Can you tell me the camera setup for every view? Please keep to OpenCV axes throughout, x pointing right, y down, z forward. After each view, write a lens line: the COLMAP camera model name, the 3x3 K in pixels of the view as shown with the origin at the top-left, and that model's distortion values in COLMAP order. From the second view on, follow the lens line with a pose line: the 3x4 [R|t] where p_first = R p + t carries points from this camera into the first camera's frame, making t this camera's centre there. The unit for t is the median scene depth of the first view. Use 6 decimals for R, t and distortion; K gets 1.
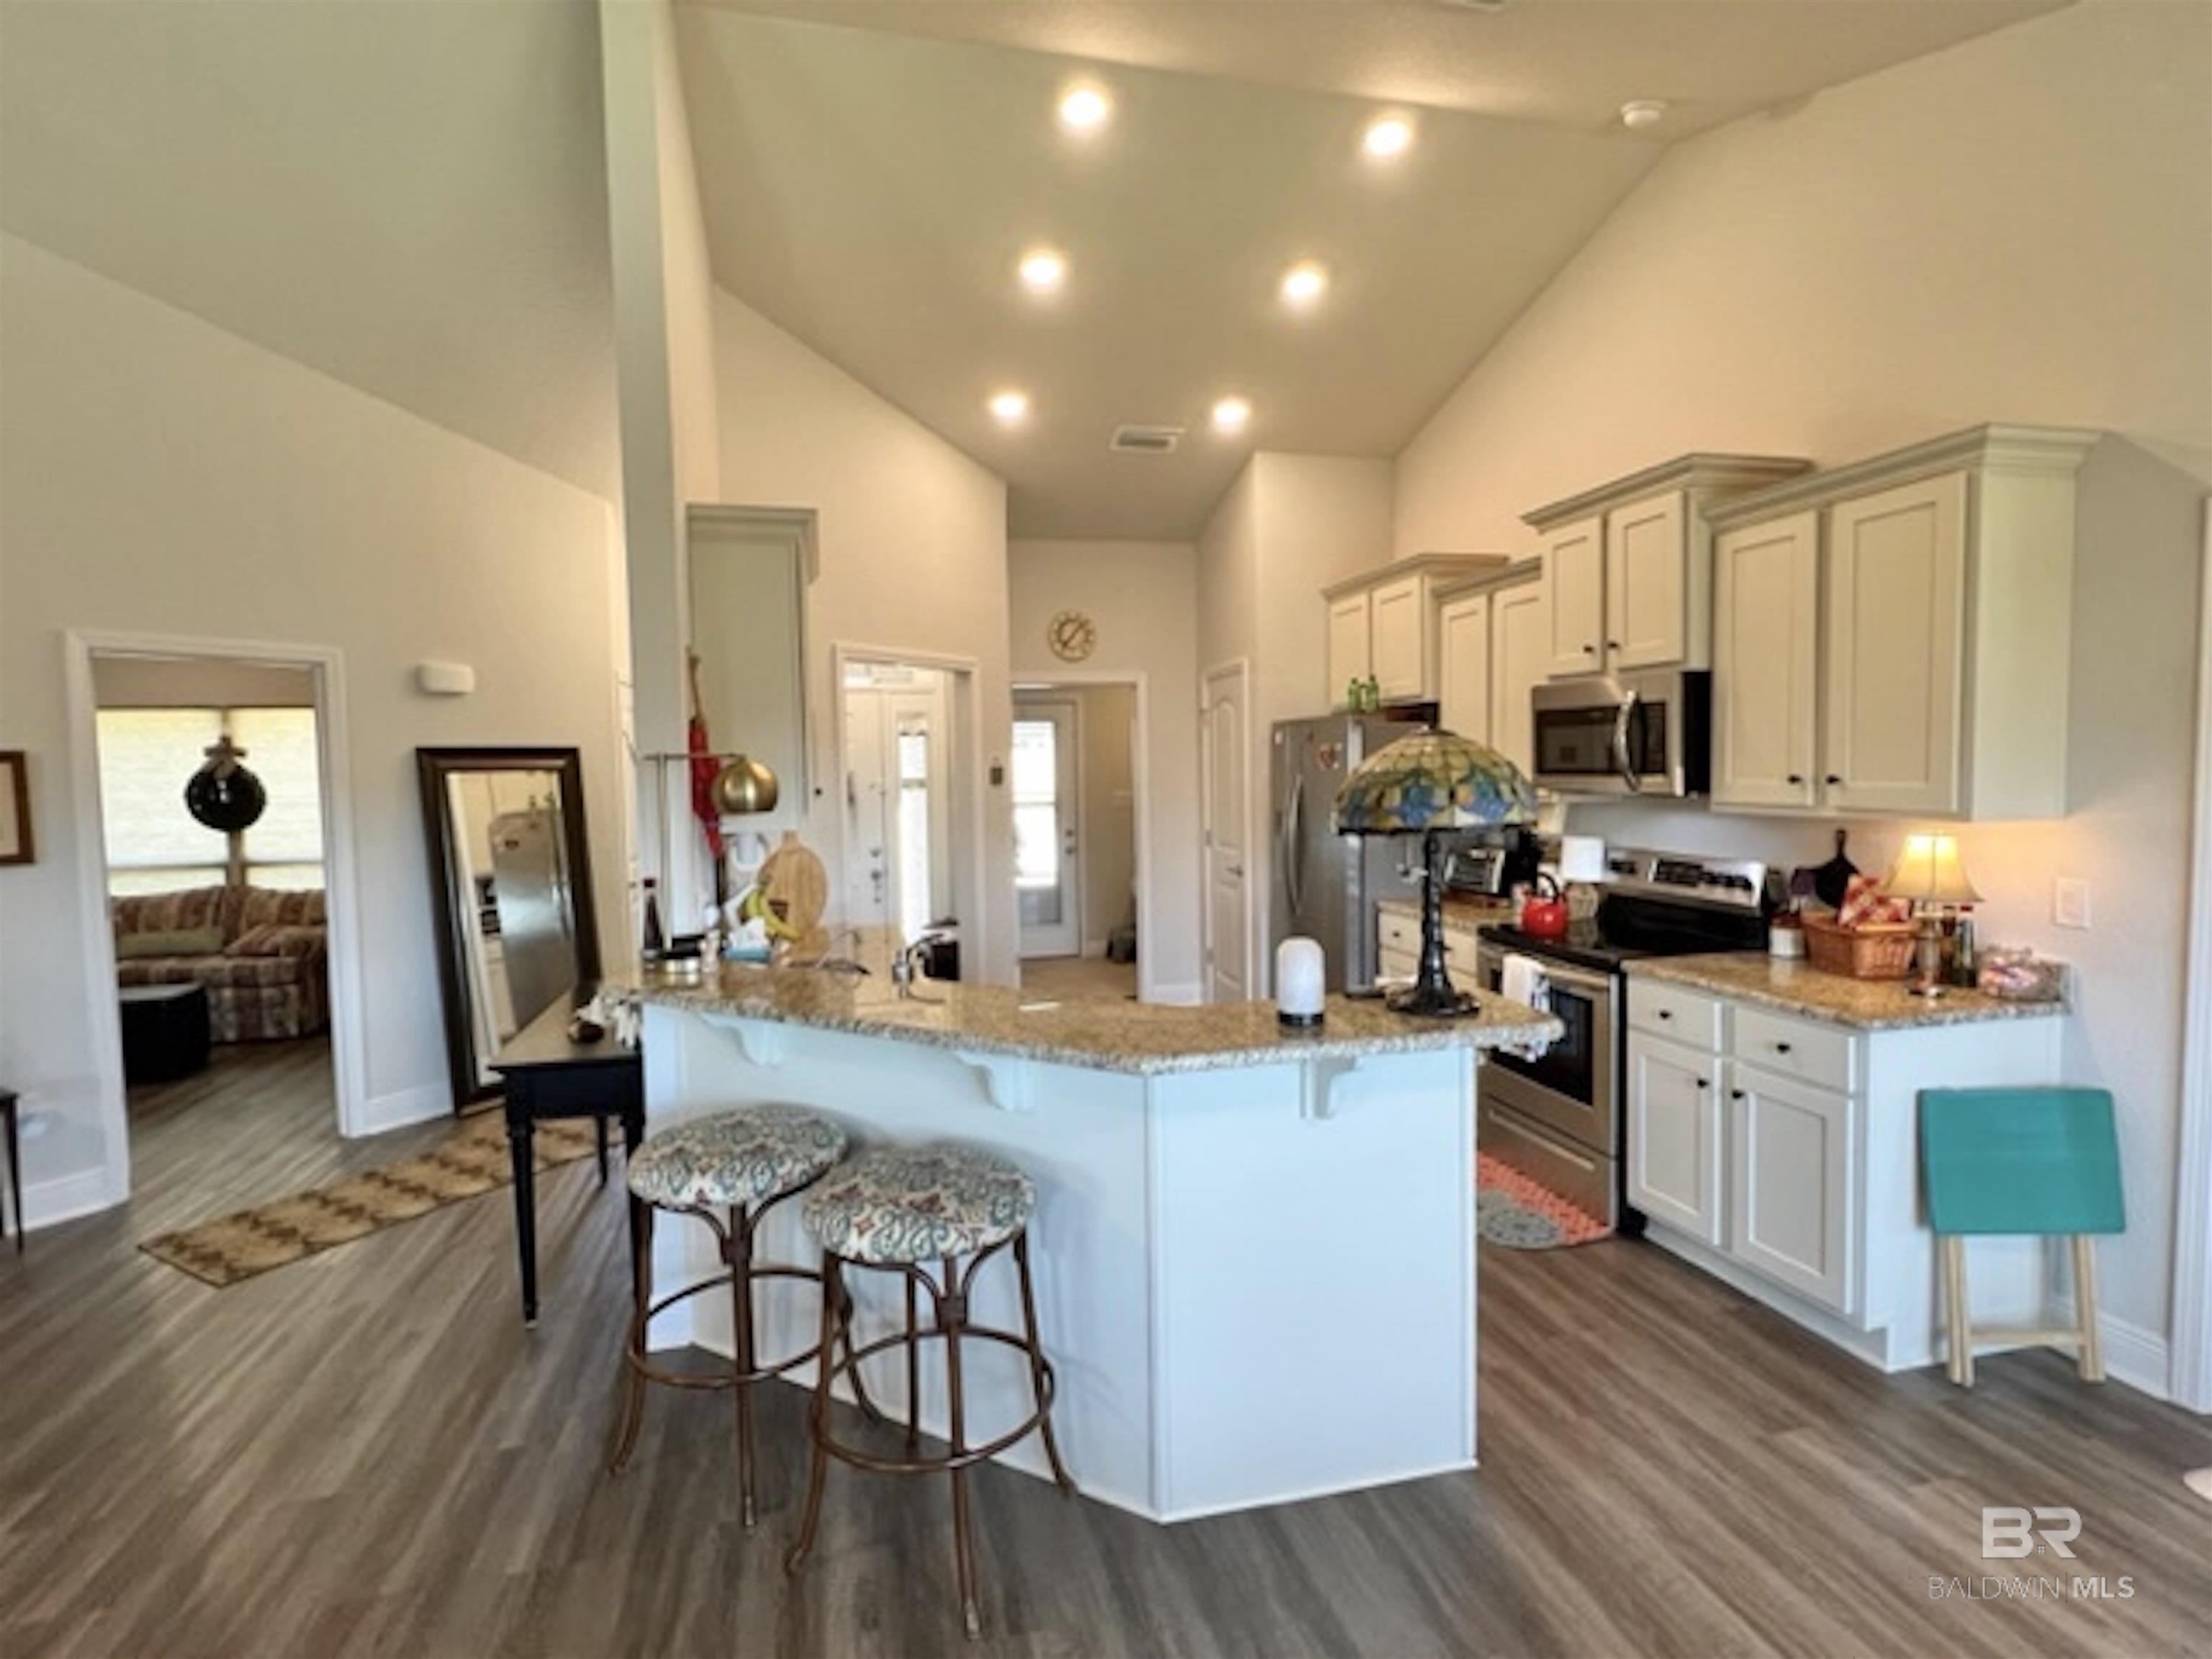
lens RADIAL K [[1084.1, 0, 1101.9], [0, 1084.1, 827.1], [0, 0, 1]] dist [-0.011382, 0.005706]
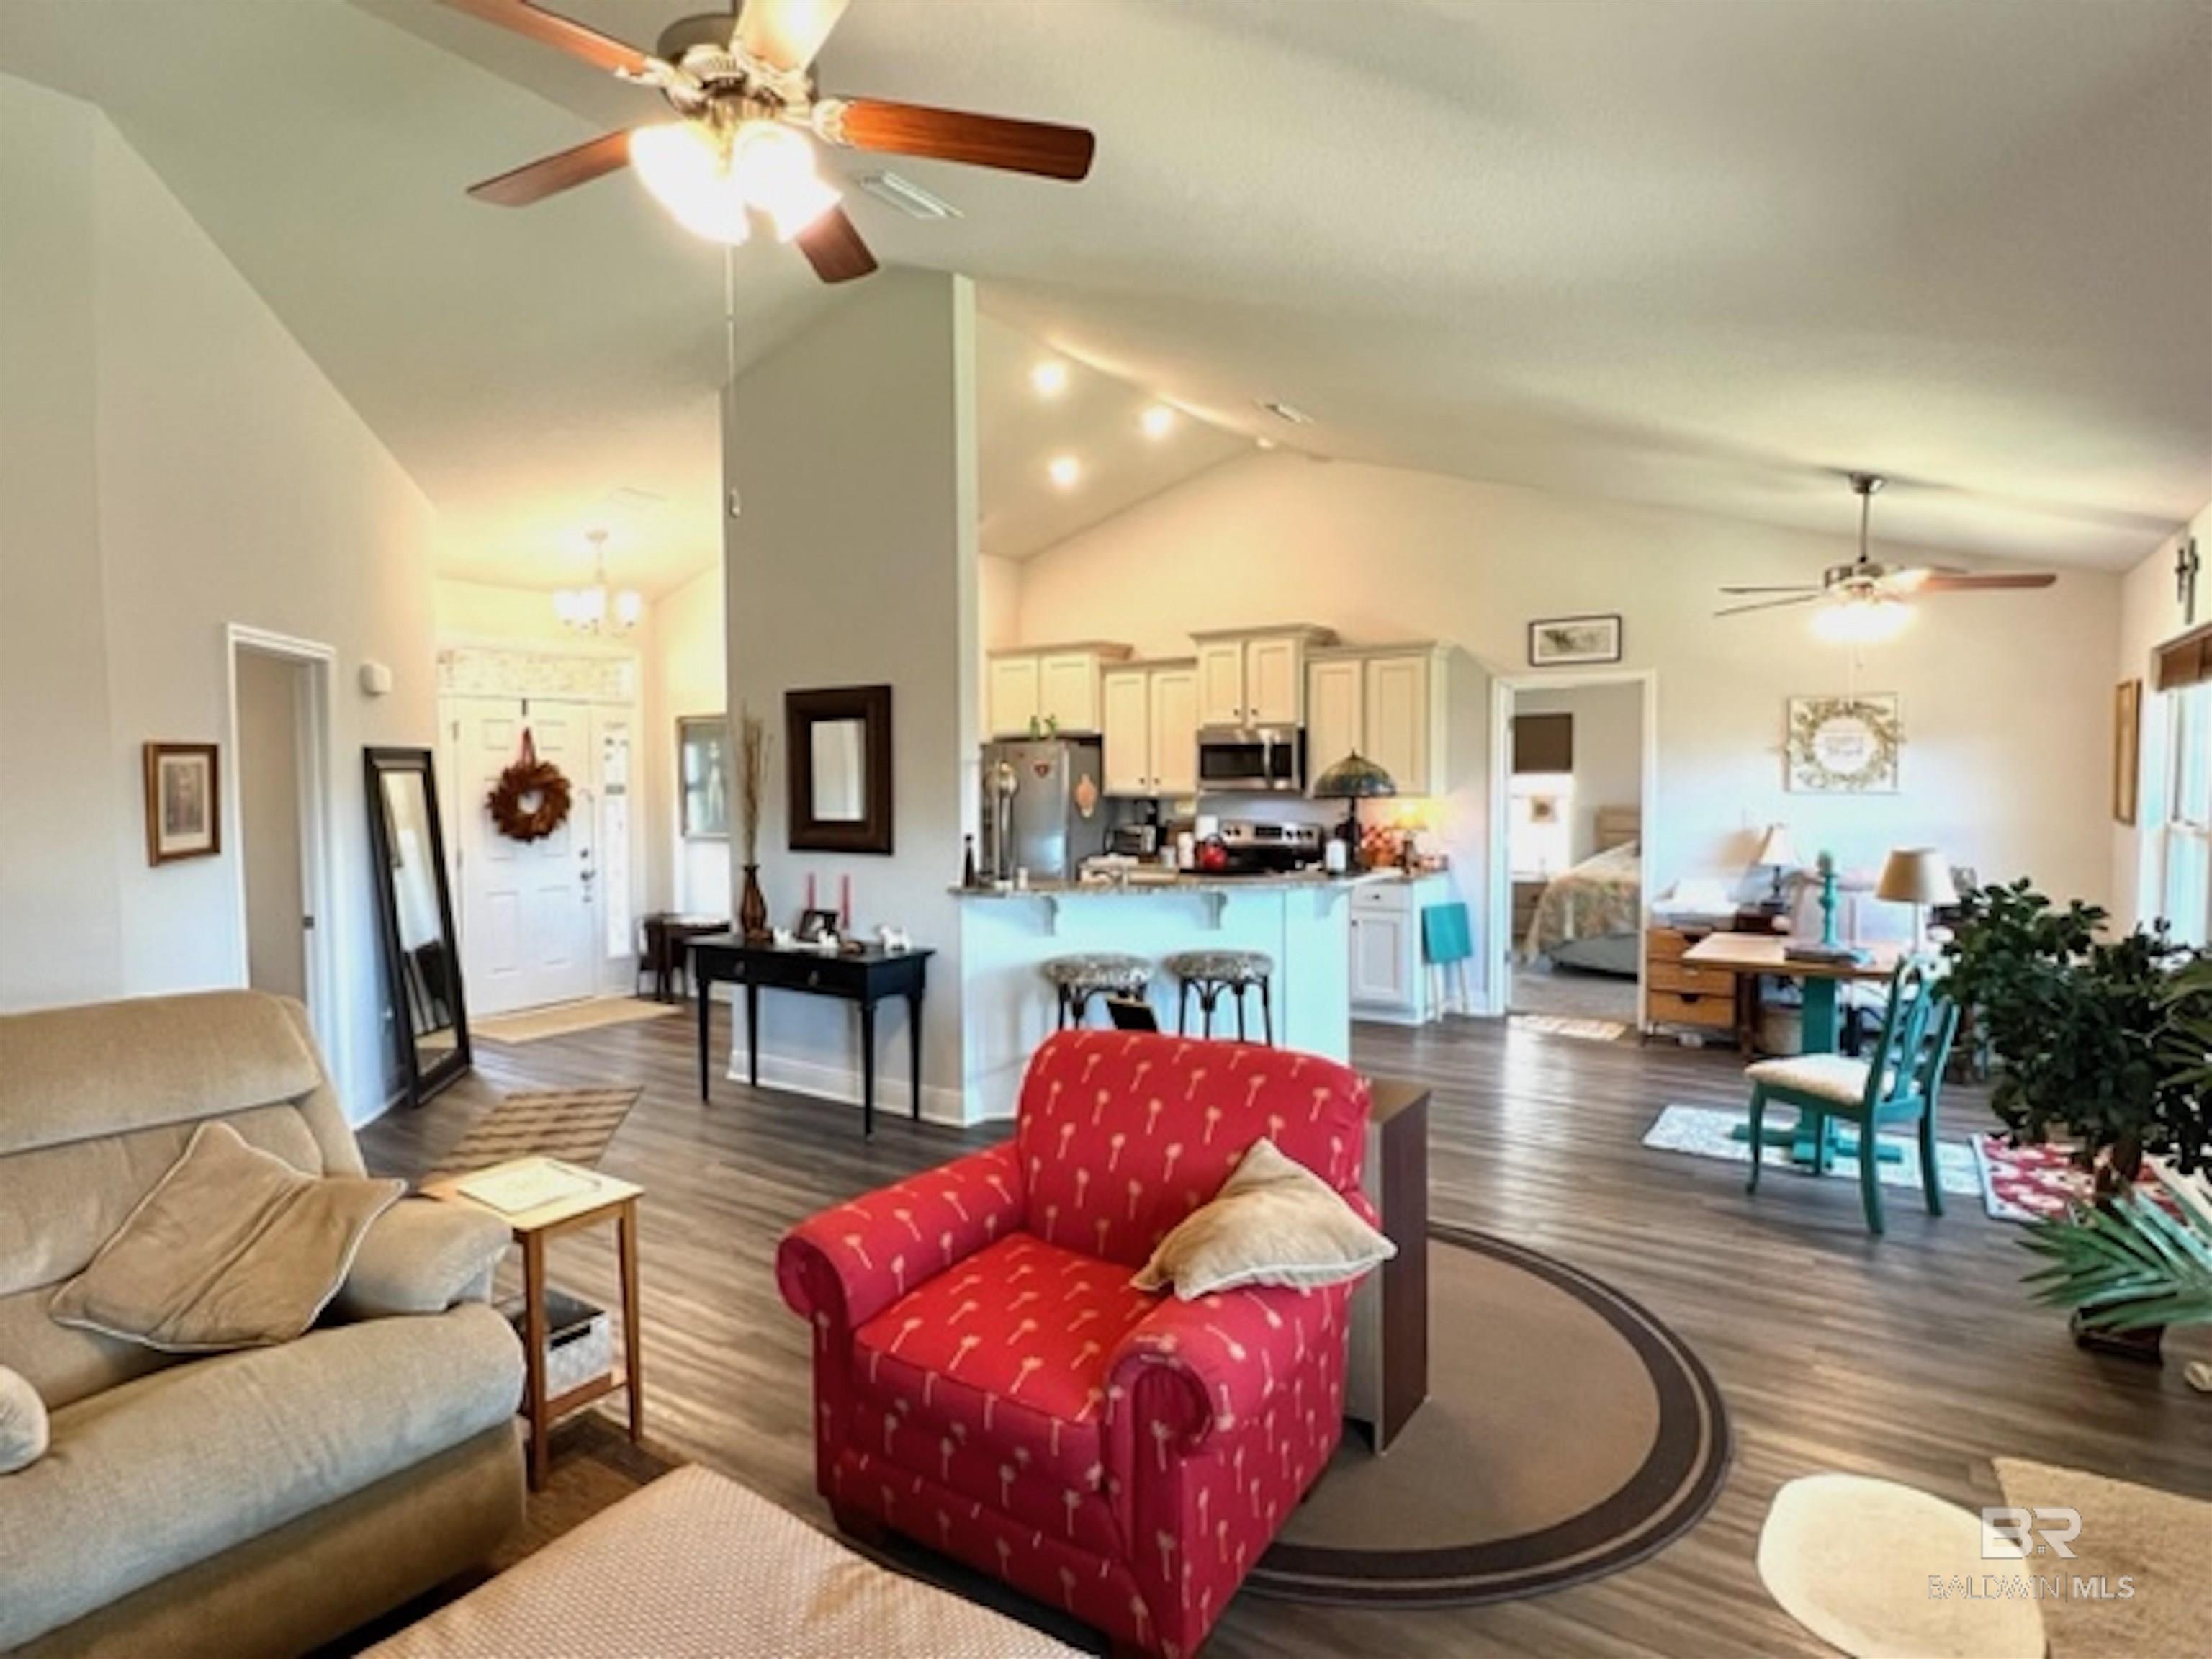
lens RADIAL K [[1186.5, 0, 1092.8], [0, 1186.5, 831.6], [0, 0, 1]] dist [0.005847, -0.000108]
pose [[0.744425, -0.021565, 0.667358, -1.380327], [0.032834, 0.999451, -0.004330, 0.051426], [-0.666898, 0.025136, 0.744725, -0.441709]]
